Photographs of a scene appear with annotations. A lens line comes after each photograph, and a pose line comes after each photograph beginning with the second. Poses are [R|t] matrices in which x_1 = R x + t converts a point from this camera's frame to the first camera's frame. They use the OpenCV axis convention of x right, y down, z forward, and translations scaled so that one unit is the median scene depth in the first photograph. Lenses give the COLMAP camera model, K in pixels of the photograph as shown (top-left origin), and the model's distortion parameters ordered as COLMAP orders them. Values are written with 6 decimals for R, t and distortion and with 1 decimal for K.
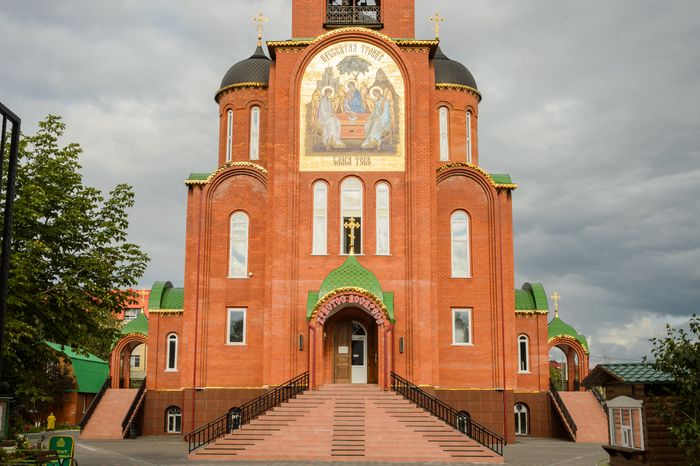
lens RADIAL K [[922.2, 0, 356.8], [0, 922.2, 234.0], [0, 0, 1]] dist [-0.083777, 0.000000]
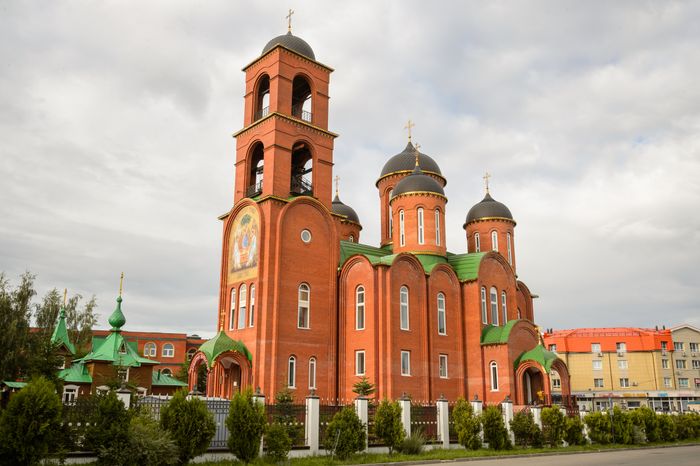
lens RADIAL K [[636.6, 0, 352.7], [0, 636.6, 231.6], [0, 0, 1]] dist [-0.030261, 0.000000]
pose [[0.670804, -0.204081, -0.713003, 1.012237], [0.135631, 0.978938, -0.152595, 0.053443], [0.729127, 0.005656, 0.684355, 0.316014]]
